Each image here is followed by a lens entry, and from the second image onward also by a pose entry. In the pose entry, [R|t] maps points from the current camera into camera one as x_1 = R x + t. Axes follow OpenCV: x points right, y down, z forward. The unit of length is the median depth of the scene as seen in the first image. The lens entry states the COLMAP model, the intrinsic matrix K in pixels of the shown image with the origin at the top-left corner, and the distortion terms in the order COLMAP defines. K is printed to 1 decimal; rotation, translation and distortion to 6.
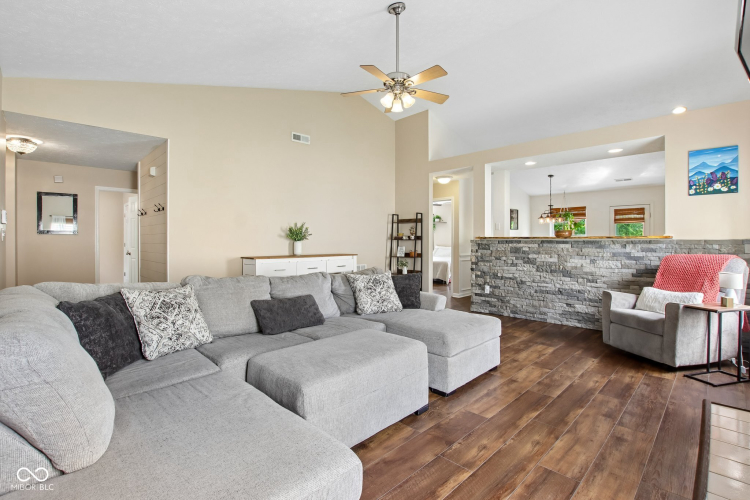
lens RADIAL K [[353.5, 0, 375.4], [0, 353.5, 246.6], [0, 0, 1]] dist [-0.033709, 0.001735]
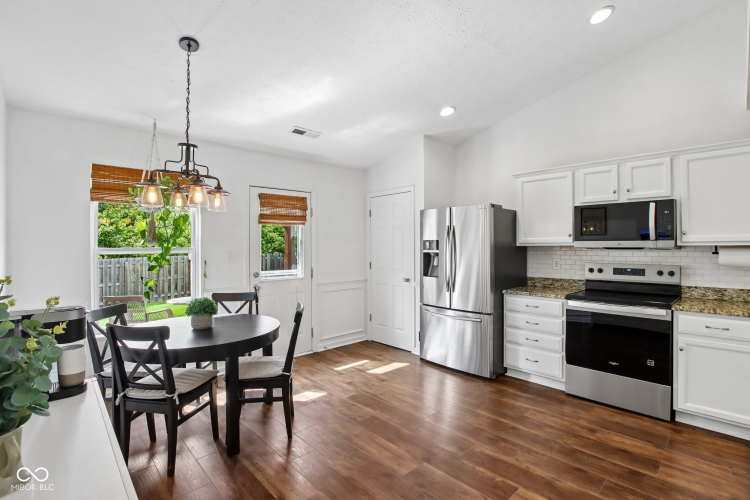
lens RADIAL K [[353.5, 0, 372.5], [0, 353.5, 242.3], [0, 0, 1]] dist [-0.033709, 0.001735]
pose [[0.023206, 0.012163, 0.999657, 0.346691], [0.013888, 0.999826, -0.012488, -0.052520], [-0.999634, 0.014173, 0.023033, 1.313989]]
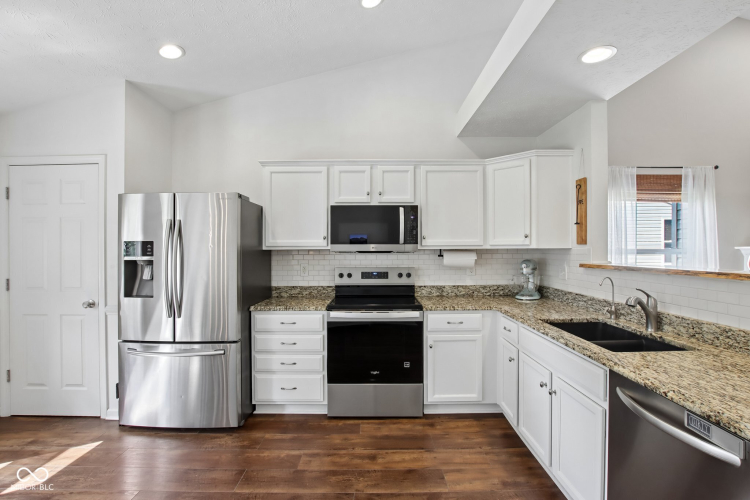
lens RADIAL K [[353.5, 0, 378.0], [0, 353.5, 248.5], [0, 0, 1]] dist [-0.033709, 0.001735]
pose [[-0.722965, 0.005932, 0.690859, 0.527210], [0.012886, 0.999905, 0.004899, -0.052261], [-0.690765, 0.012444, -0.722972, 1.325995]]
